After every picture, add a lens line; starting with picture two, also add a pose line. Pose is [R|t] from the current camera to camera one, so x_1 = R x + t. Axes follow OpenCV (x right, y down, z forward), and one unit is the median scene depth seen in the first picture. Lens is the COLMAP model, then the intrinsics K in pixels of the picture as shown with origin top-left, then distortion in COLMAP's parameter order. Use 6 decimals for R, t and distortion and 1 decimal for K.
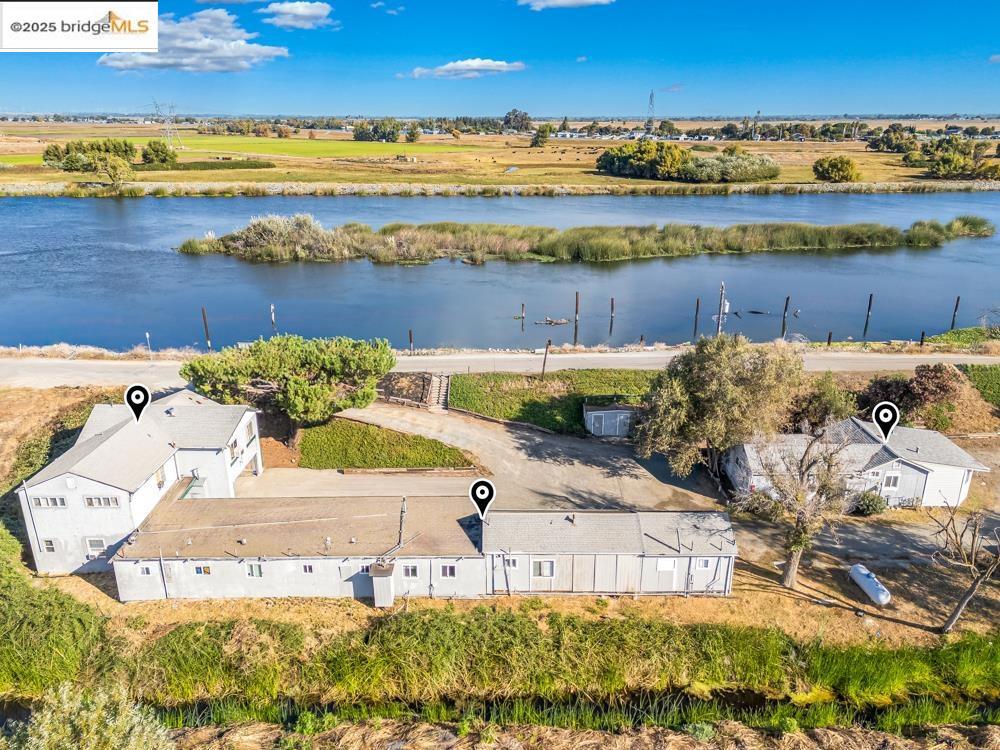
lens RADIAL K [[738.9, 0, 500.0], [0, 738.9, 375.0], [0, 0, 1]] dist [0.087069, -0.092616]
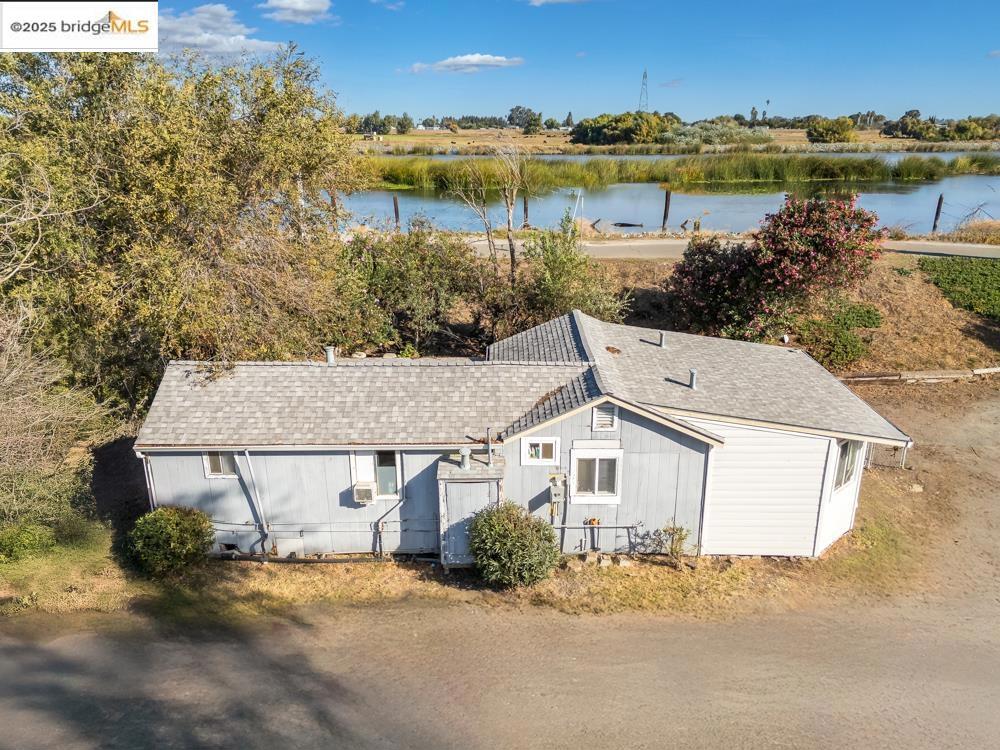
lens RADIAL K [[742.4, 0, 500.0], [0, 742.4, 375.0], [0, 0, 1]] dist [0.092241, -0.093046]
pose [[0.999721, 0.008820, -0.021922, 0.382783], [-0.009047, 0.999906, -0.010275, 0.081156], [0.021830, 0.010470, 0.999707, 0.540985]]
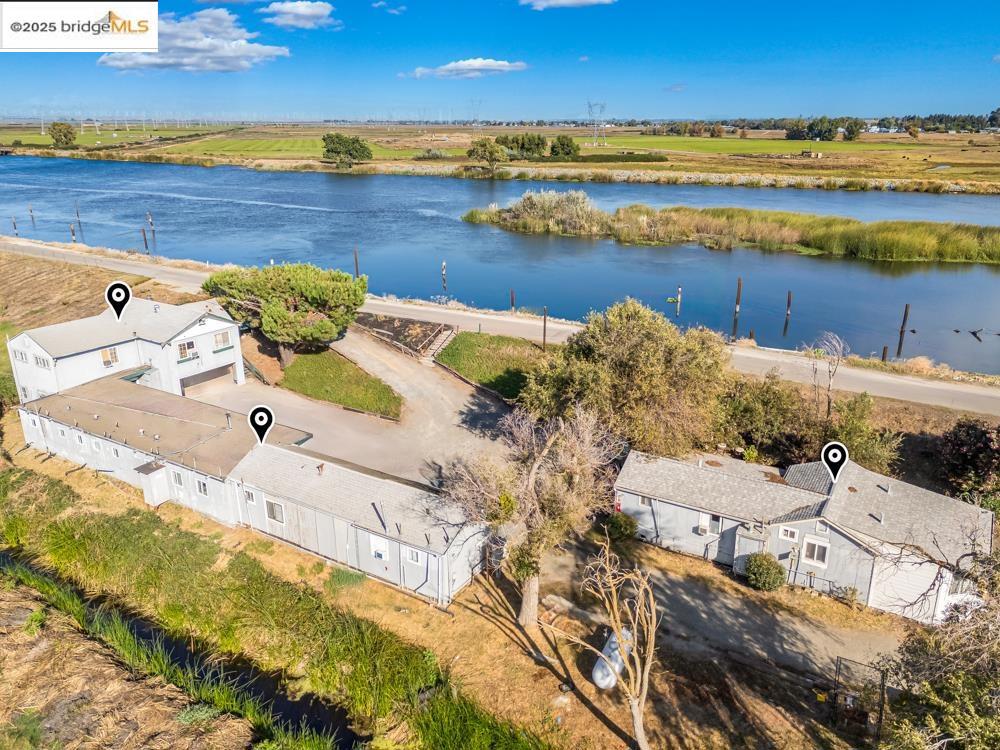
lens RADIAL K [[742.4, 0, 500.0], [0, 742.4, 375.0], [0, 0, 1]] dist [0.092241, -0.093046]
pose [[0.844542, 0.171488, -0.507287, 0.468228], [-0.174347, 0.983775, 0.042309, 0.007221], [0.506312, 0.052712, 0.860738, 0.223174]]
